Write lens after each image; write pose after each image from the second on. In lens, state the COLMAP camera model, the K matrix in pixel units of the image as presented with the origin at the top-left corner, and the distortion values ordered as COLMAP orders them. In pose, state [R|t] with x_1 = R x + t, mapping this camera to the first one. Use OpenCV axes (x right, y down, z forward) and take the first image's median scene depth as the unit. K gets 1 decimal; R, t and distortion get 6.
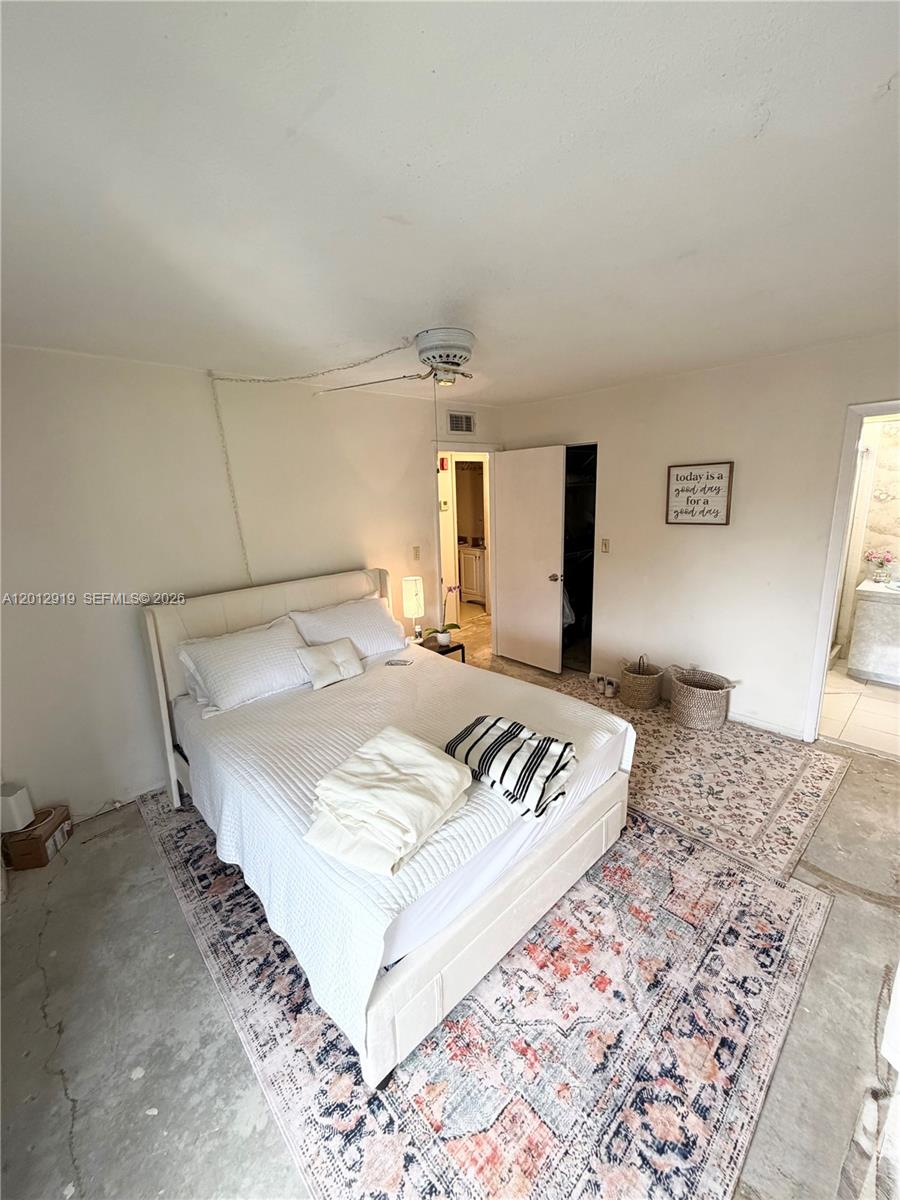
lens RADIAL K [[475.3, 0, 449.3], [0, 475.3, 594.6], [0, 0, 1]] dist [-0.000610, -0.000127]
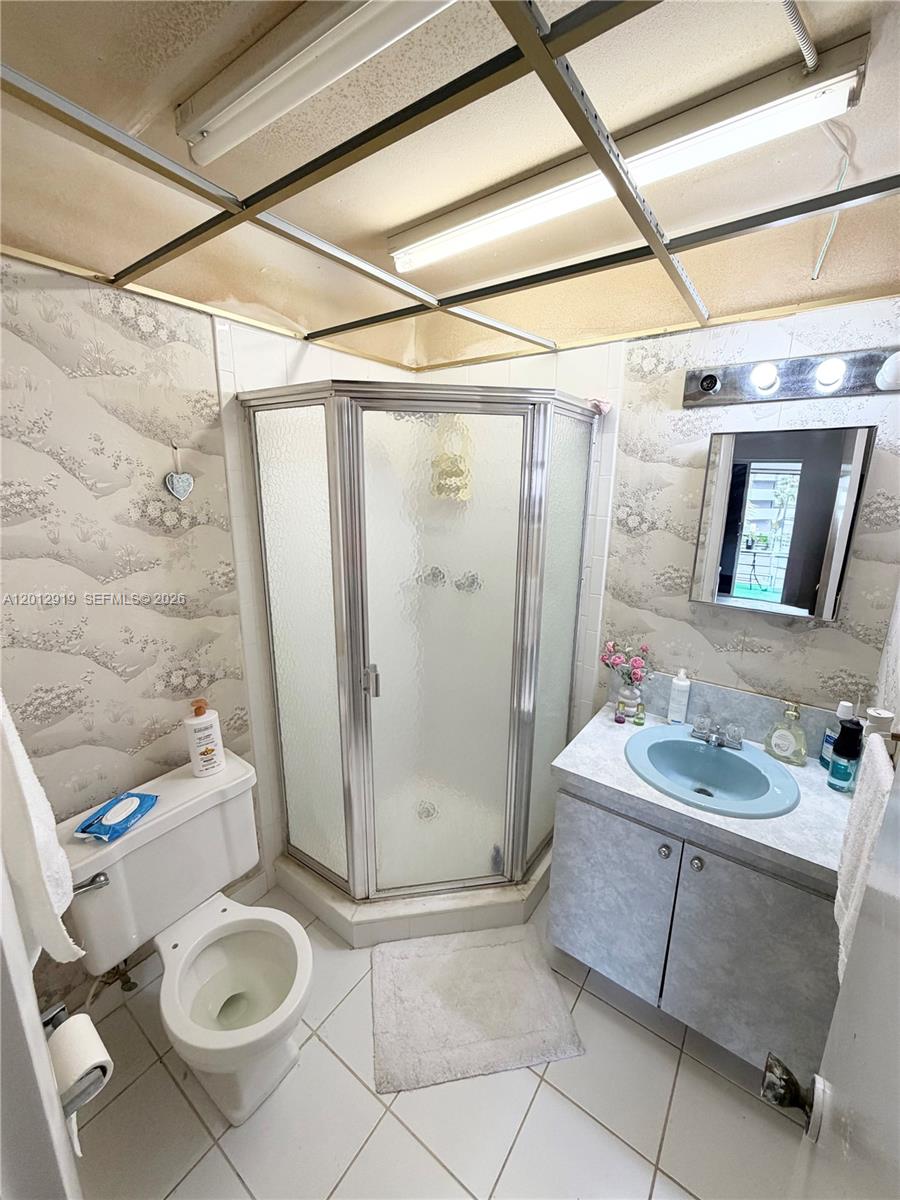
lens RADIAL K [[475.3, 0, 451.2], [0, 475.3, 595.9], [0, 0, 1]] dist [-0.000610, -0.000127]
pose [[0.979884, -0.000098, 0.199568, 0.719515], [-0.002460, 0.999918, 0.012568, -0.155813], [-0.199553, -0.012806, 0.979803, 0.660468]]
